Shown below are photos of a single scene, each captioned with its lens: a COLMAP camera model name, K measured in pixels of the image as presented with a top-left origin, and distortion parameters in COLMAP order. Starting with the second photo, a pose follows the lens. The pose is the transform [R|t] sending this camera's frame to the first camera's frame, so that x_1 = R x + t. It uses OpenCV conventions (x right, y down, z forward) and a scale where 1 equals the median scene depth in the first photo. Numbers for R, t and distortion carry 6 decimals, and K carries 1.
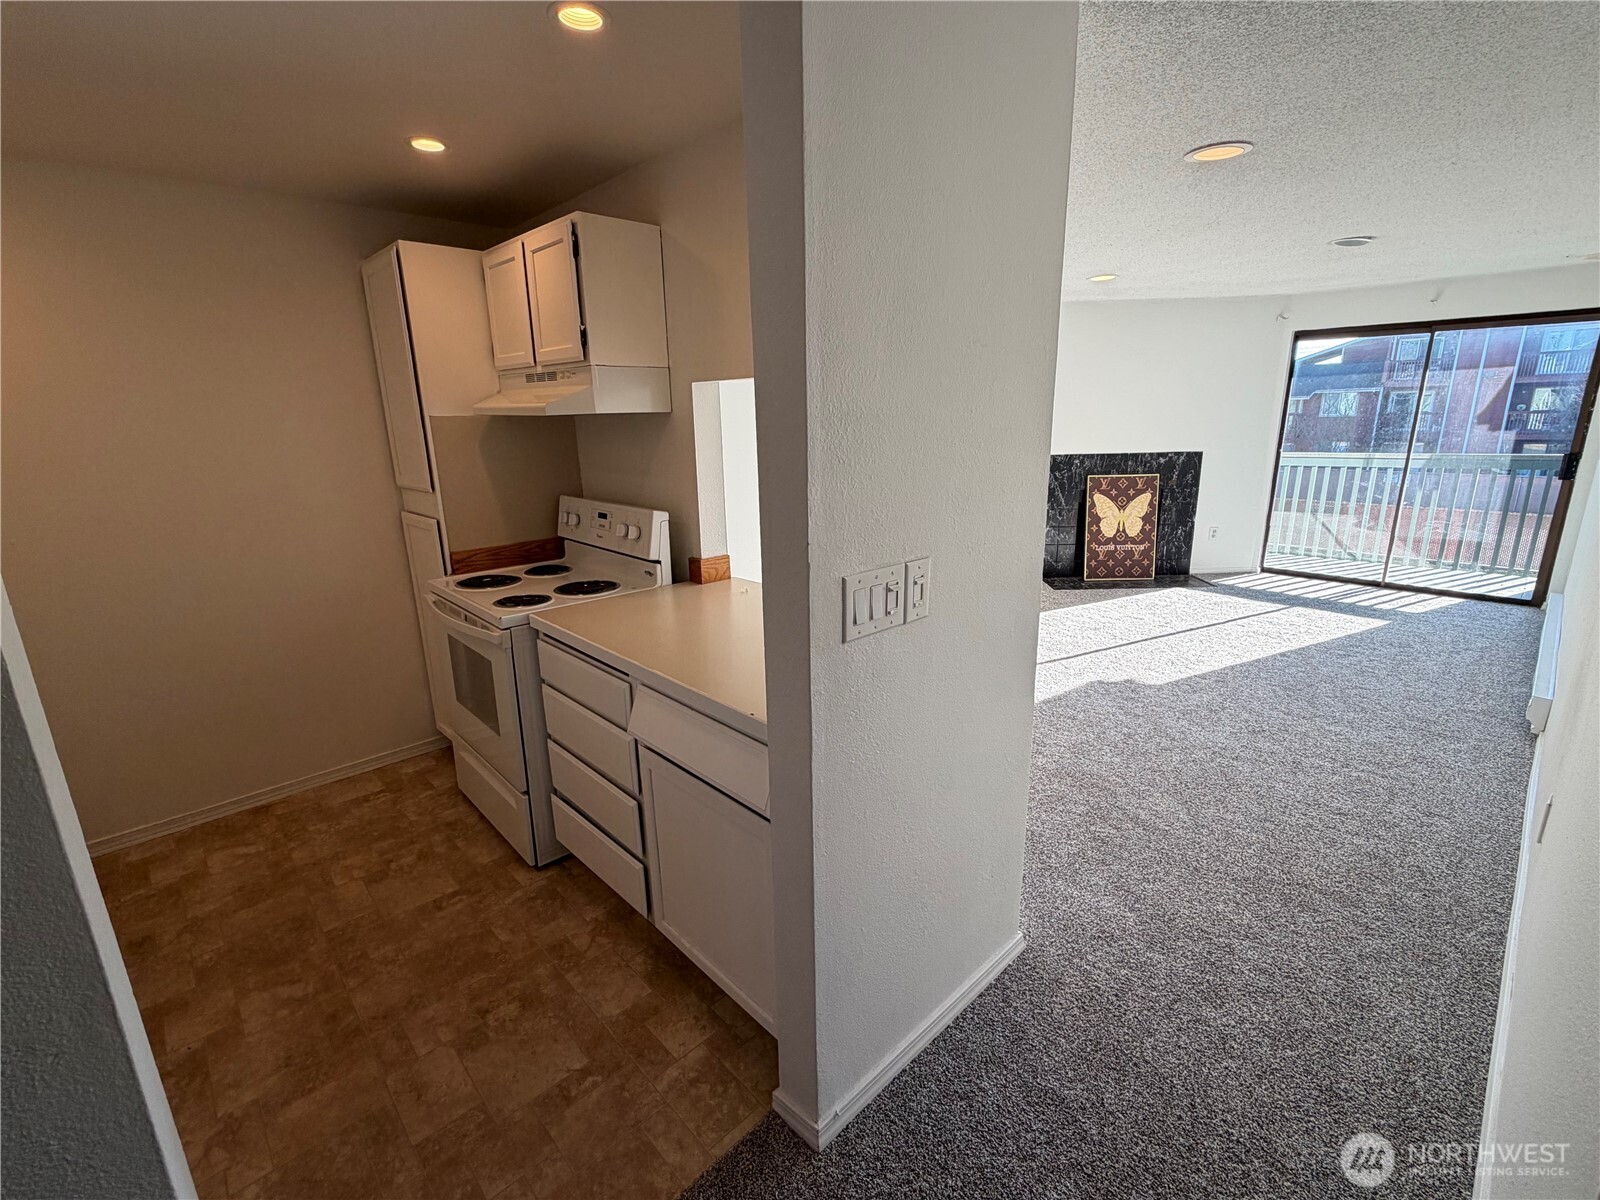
lens RADIAL K [[708.1, 0, 804.1], [0, 708.1, 605.2], [0, 0, 1]] dist [-0.001303, -0.000176]
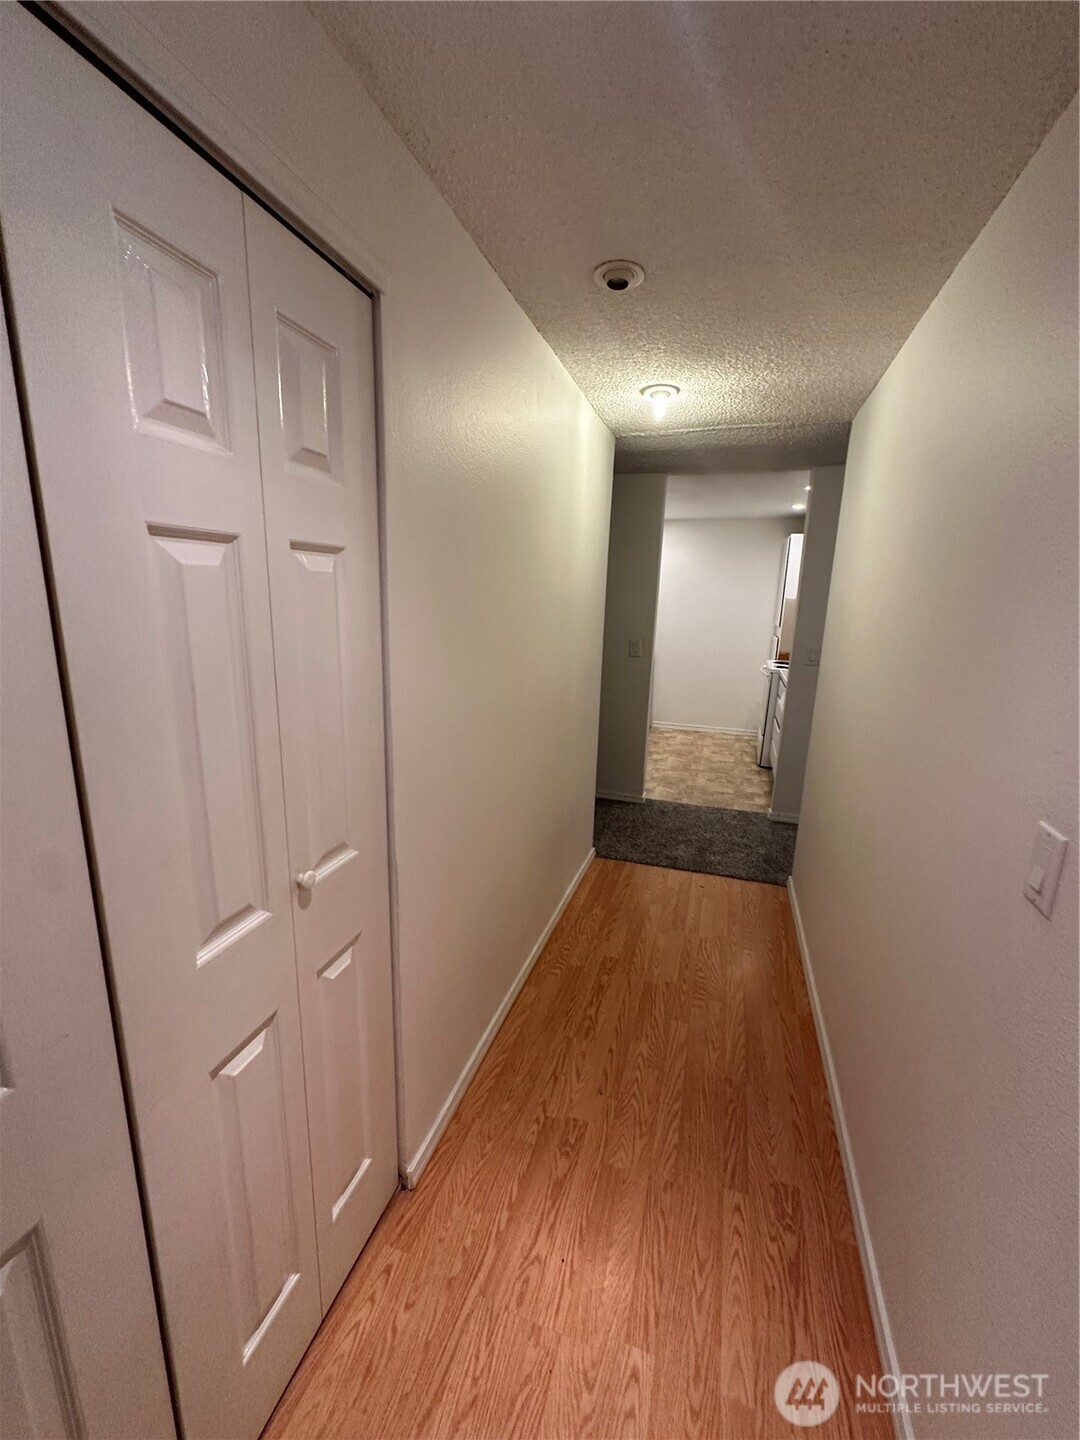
lens RADIAL K [[575.1, 0, 540.6], [0, 575.1, 718.8], [0, 0, 1]] dist [-0.001177, 0.000556]
pose [[0.469204, 0.223297, -0.854392, 0.925102], [-0.265467, 0.958418, 0.104699, 0.171588], [0.842244, 0.177688, 0.508972, -0.733607]]
